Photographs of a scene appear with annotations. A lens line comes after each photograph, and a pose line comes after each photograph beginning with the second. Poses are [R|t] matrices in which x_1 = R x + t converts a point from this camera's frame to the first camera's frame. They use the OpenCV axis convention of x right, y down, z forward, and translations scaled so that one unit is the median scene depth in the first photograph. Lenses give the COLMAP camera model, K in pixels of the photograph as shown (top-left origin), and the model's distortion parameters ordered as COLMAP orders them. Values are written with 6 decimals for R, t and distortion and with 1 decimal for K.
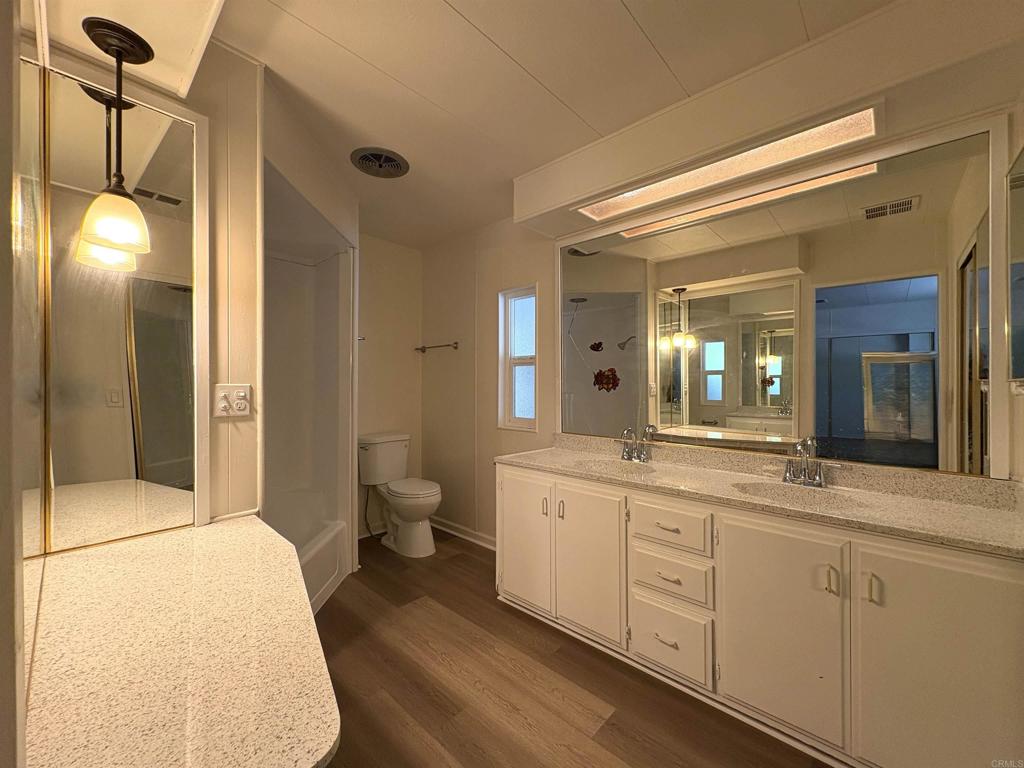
lens RADIAL K [[409.1, 0, 512.0], [0, 409.1, 384.0], [0, 0, 1]] dist [0.001493, 0.000570]
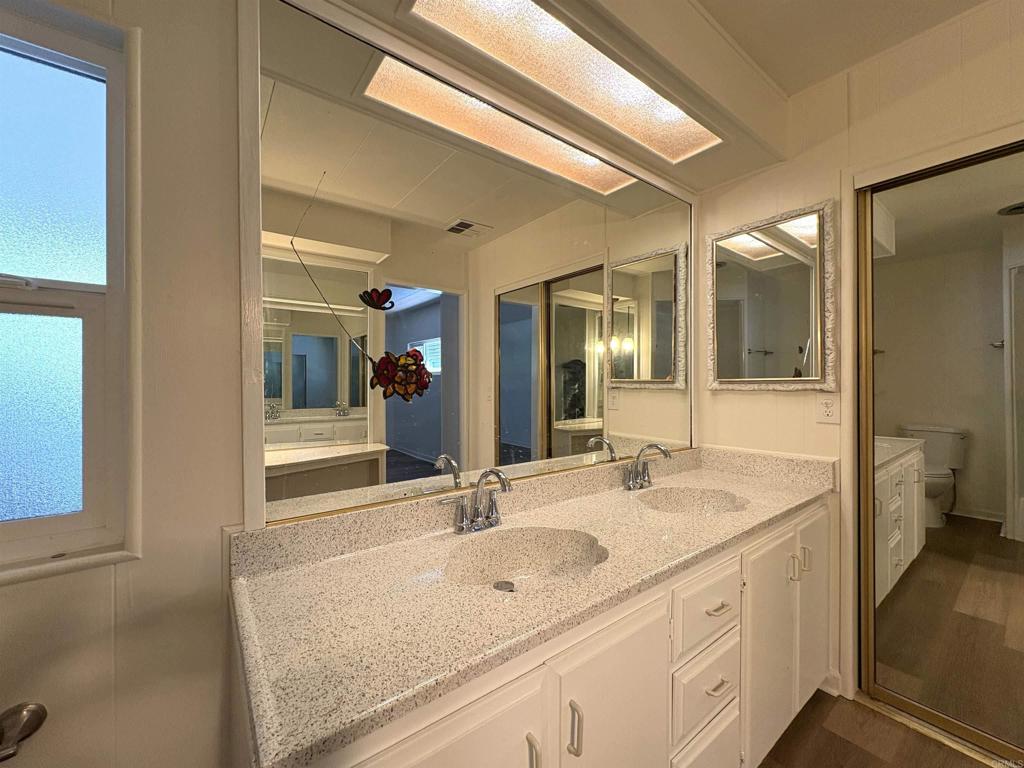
lens RADIAL K [[409.1, 0, 512.0], [0, 409.1, 384.0], [0, 0, 1]] dist [0.001493, 0.000570]
pose [[0.177645, -0.001500, 0.984094, -0.197506], [0.003216, 0.999994, 0.000943, 0.000138], [-0.984089, 0.002997, 0.177649, 0.788994]]
